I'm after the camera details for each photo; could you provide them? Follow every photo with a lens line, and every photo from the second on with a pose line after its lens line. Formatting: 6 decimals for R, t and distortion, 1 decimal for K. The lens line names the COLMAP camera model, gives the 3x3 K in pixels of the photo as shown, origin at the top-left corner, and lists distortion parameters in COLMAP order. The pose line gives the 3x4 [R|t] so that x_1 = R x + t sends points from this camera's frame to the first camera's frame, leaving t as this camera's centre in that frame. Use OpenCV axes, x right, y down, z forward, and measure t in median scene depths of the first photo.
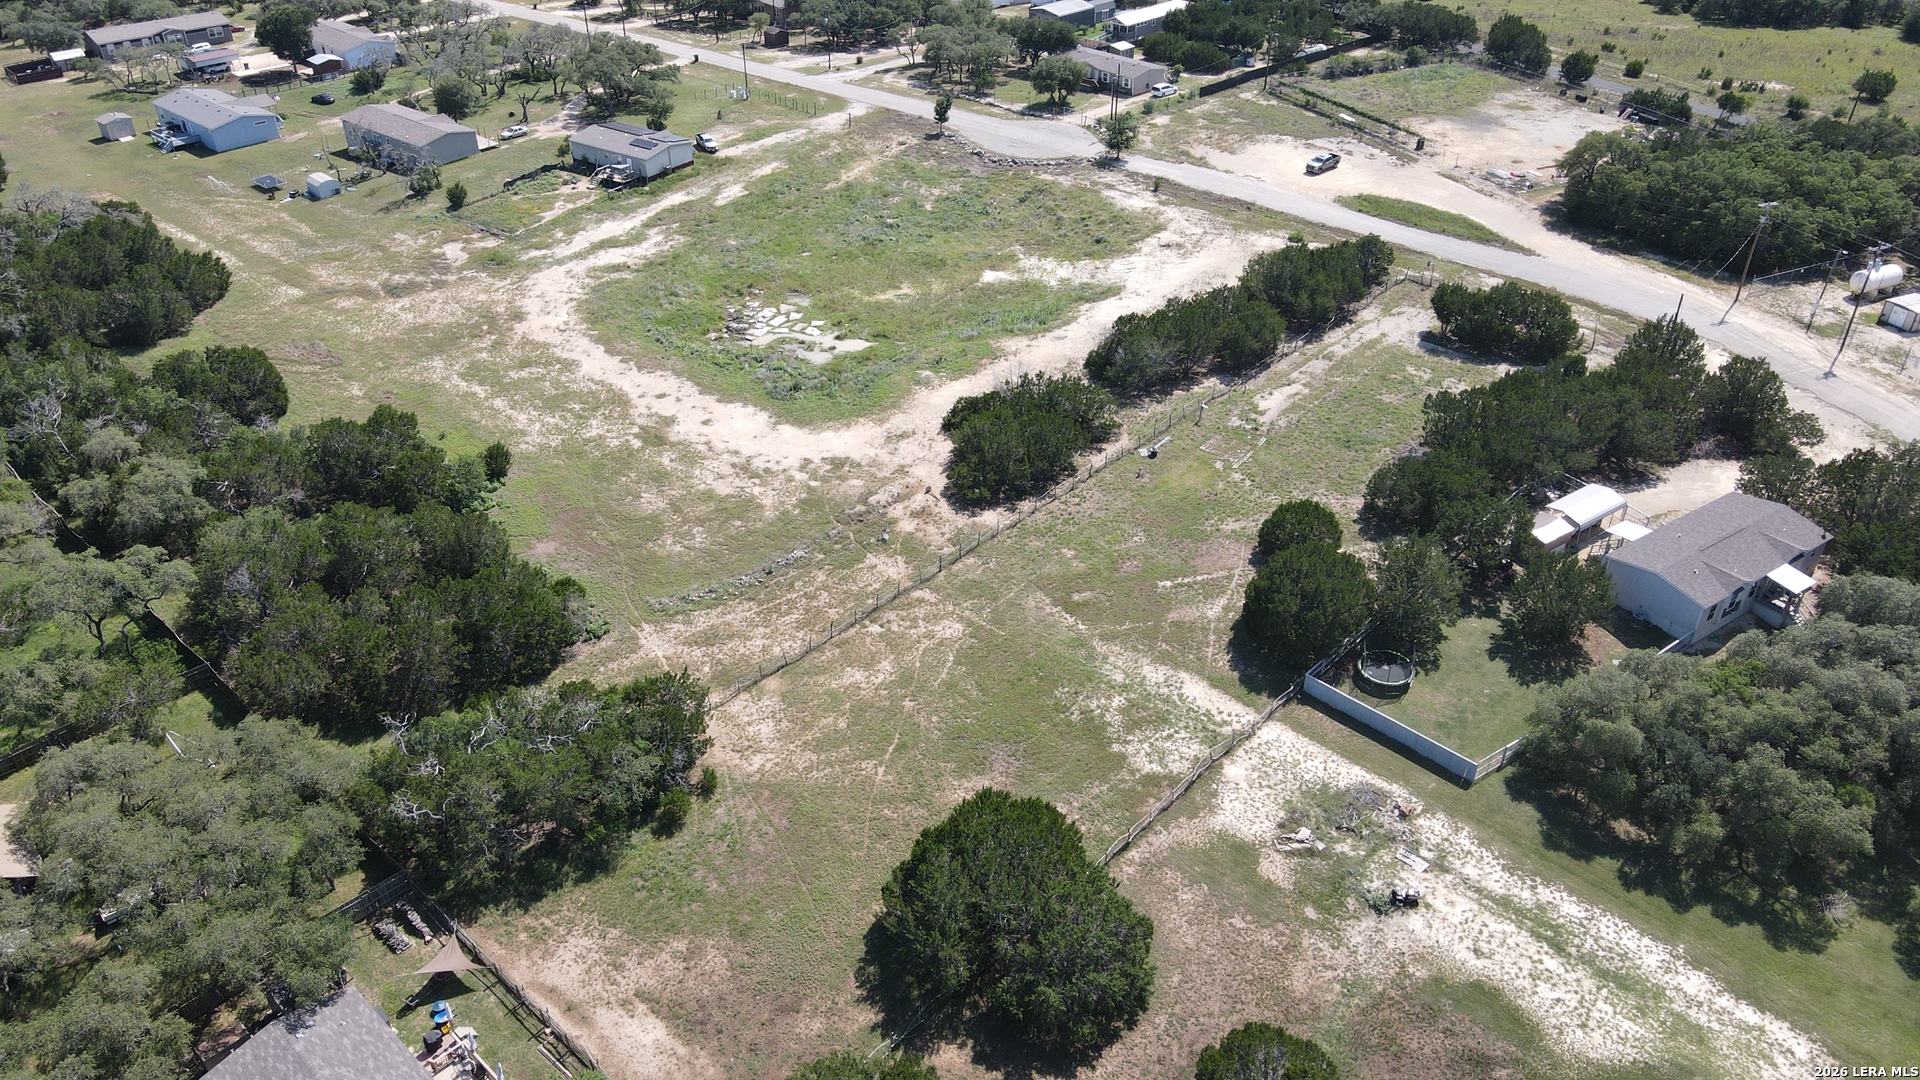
lens RADIAL K [[1423.2, 0, 950.7], [0, 1423.2, 547.5], [0, 0, 1]] dist [-0.005549, 0.041310]
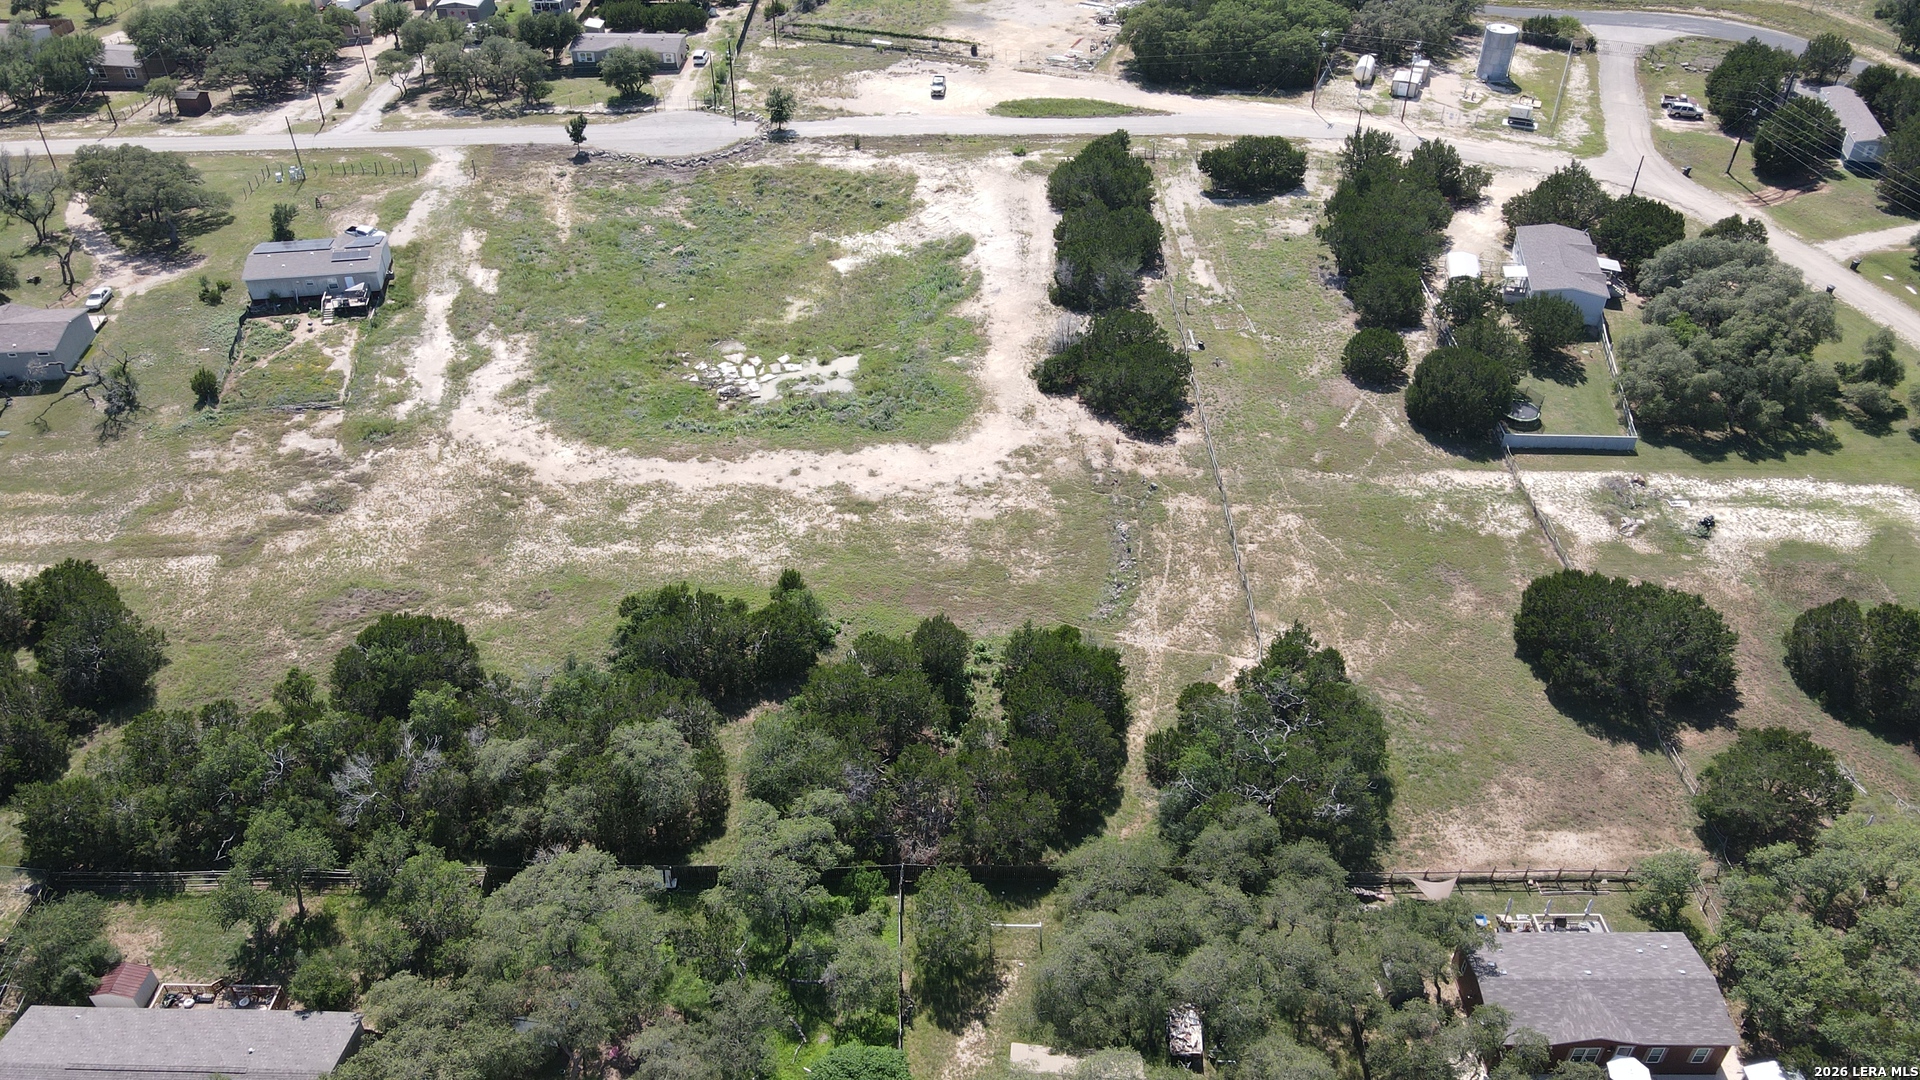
lens RADIAL K [[1425.5, 0, 948.6], [0, 1425.5, 544.7], [0, 0, 1]] dist [-0.014243, 0.049038]
pose [[0.716190, -0.422047, 0.555832, -0.806179], [0.382469, 0.903534, 0.193247, -0.244344], [-0.583771, 0.074187, 0.808522, 0.168394]]
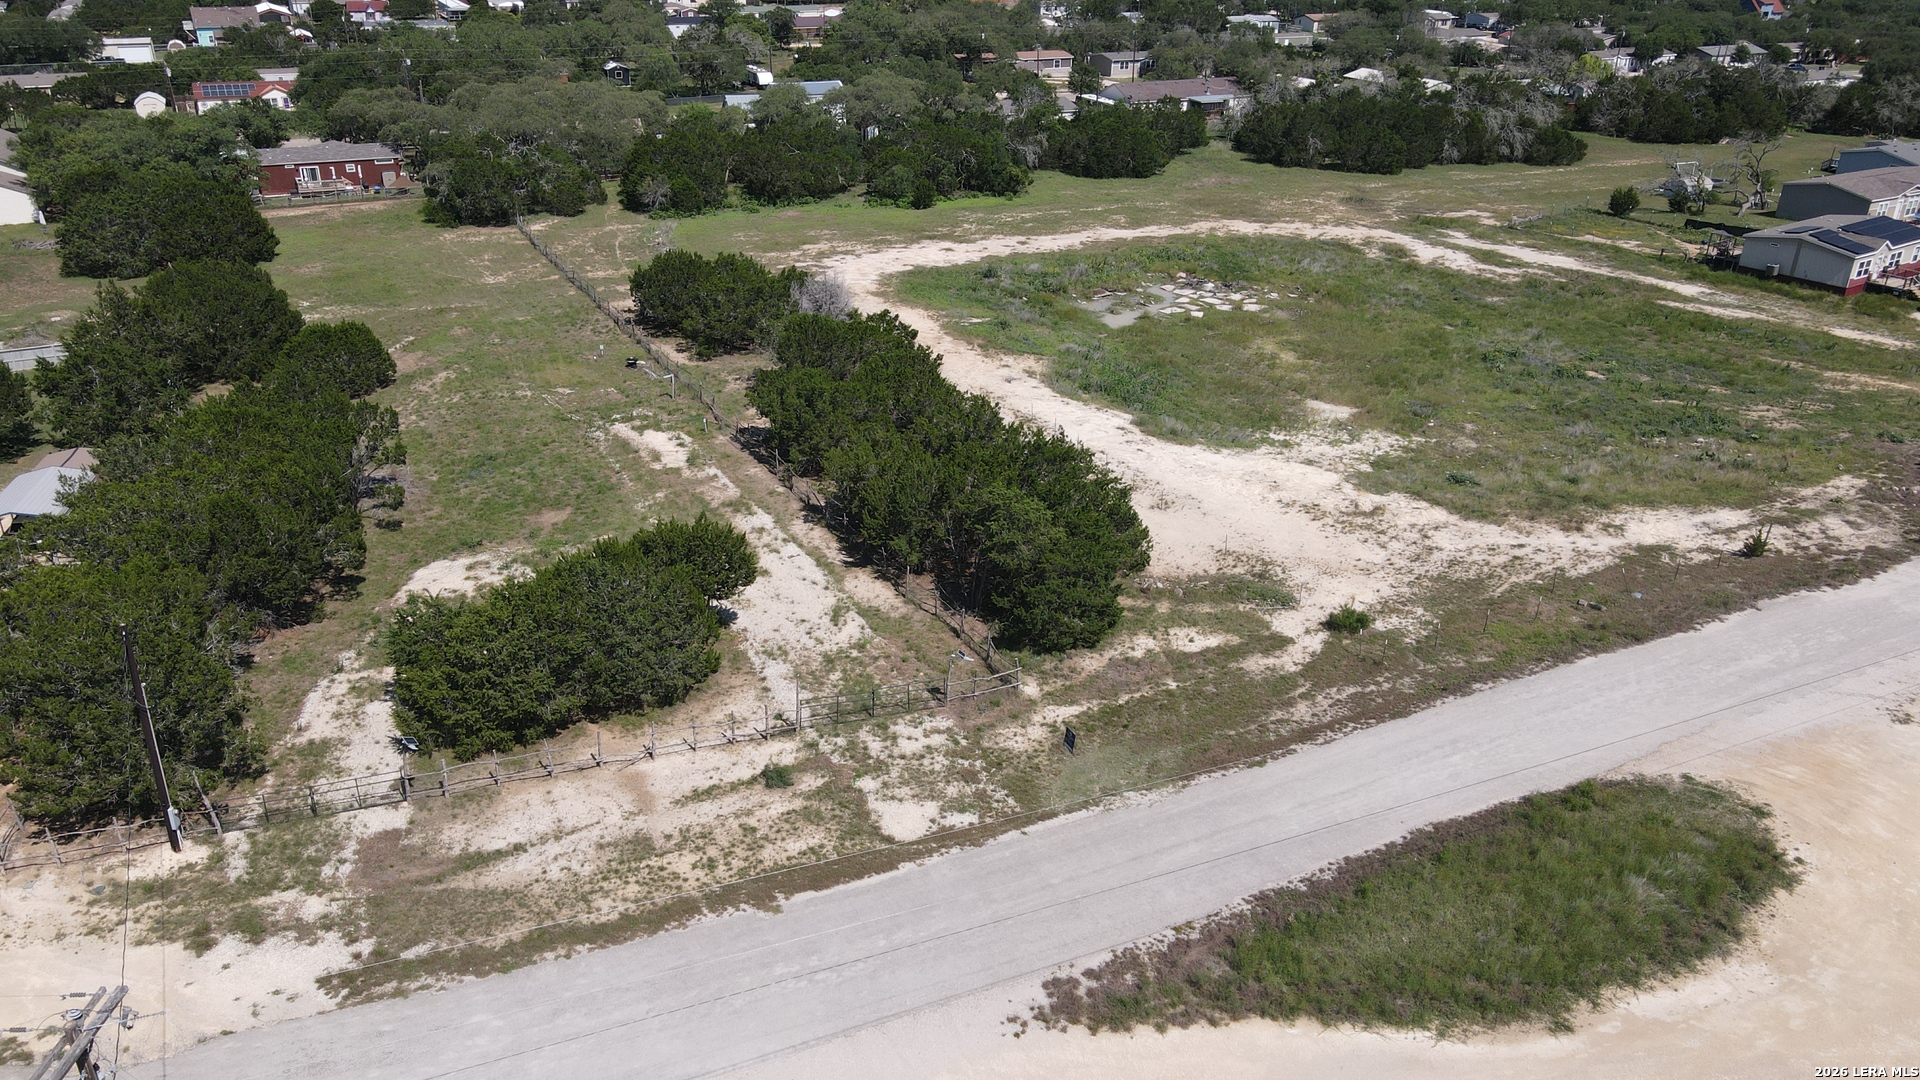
lens RADIAL K [[1425.5, 0, 948.6], [0, 1425.5, 544.7], [0, 0, 1]] dist [-0.014243, 0.049038]
pose [[-0.342834, 0.396590, -0.851576, 0.801916], [-0.530533, 0.666364, 0.523921, -0.509589], [0.775241, 0.631407, -0.018049, 1.278294]]
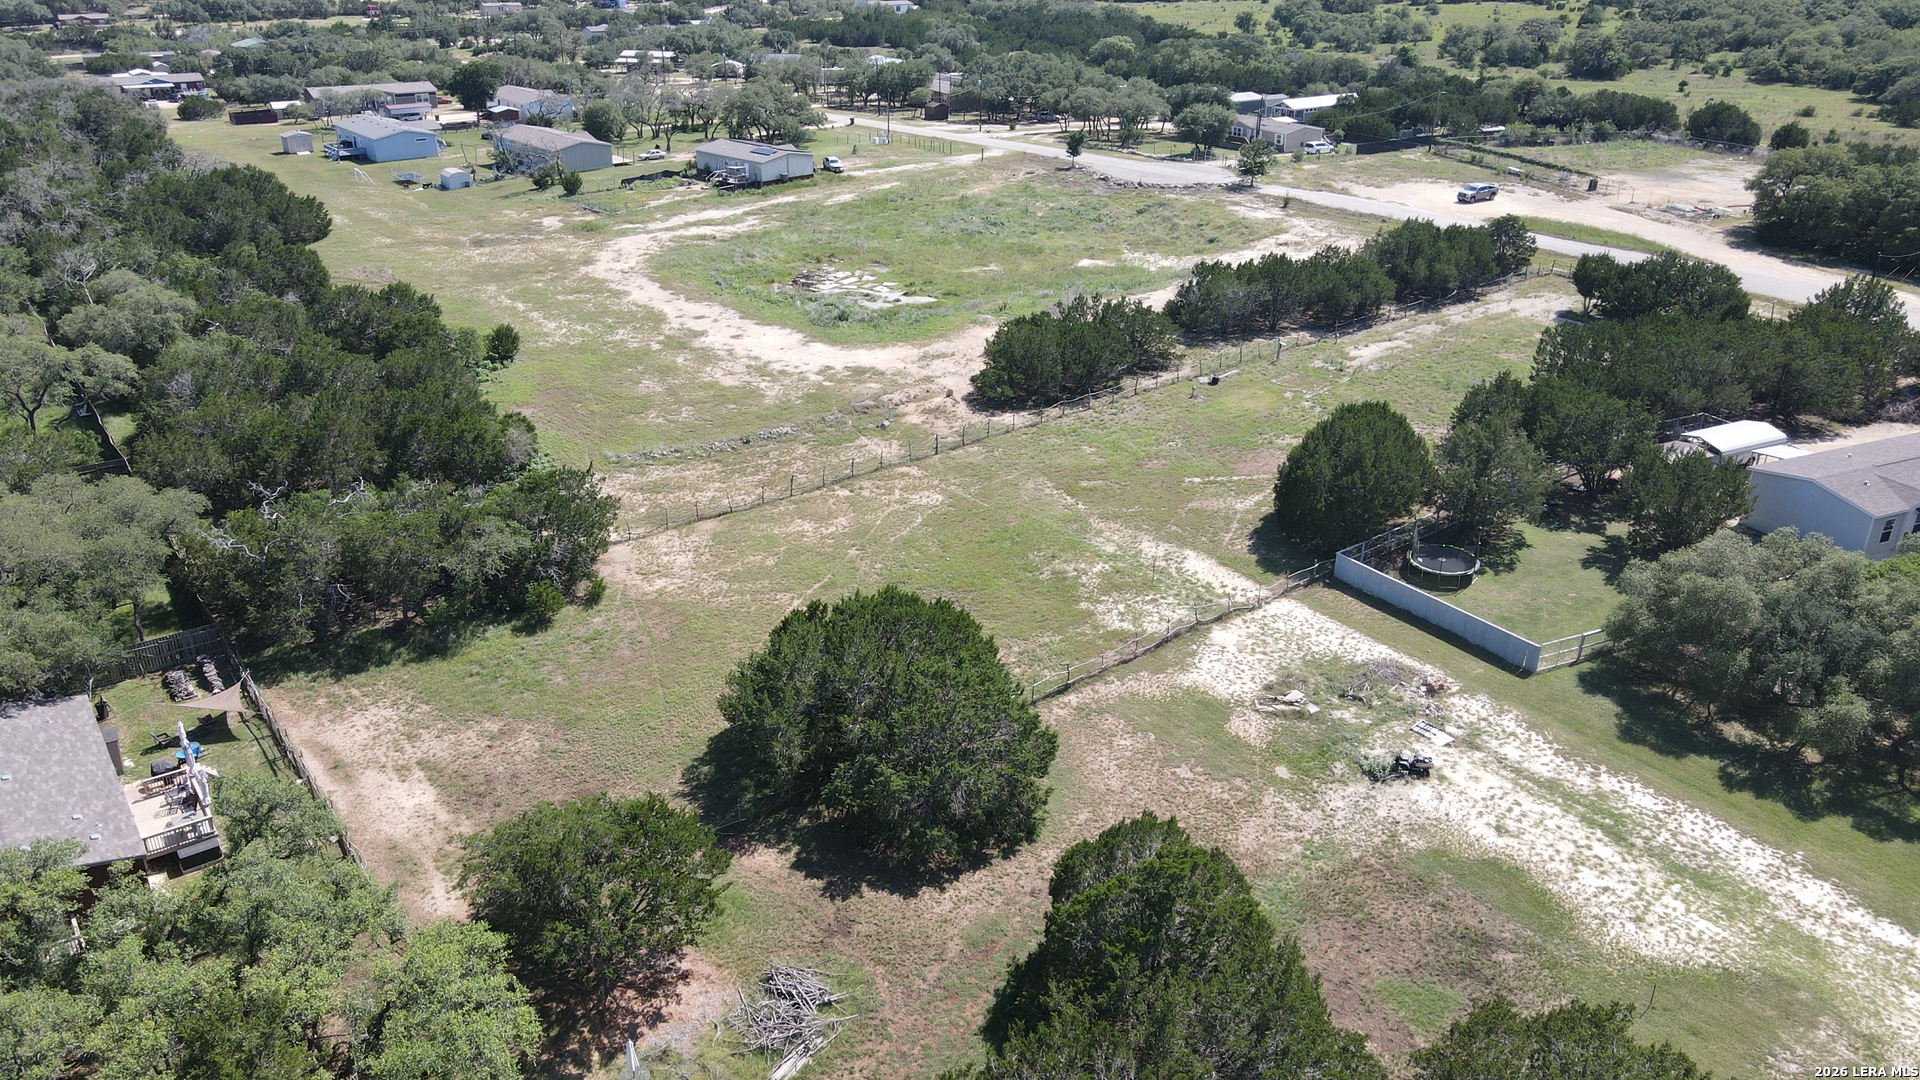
lens RADIAL K [[1426.8, 0, 950.4], [0, 1426.8, 538.6], [0, 0, 1]] dist [0.000469, 0.020993]
pose [[0.985594, 0.075334, -0.151425, 0.130728], [-0.098738, 0.983199, -0.153524, 0.190872], [0.137316, 0.166264, 0.976474, 0.148671]]
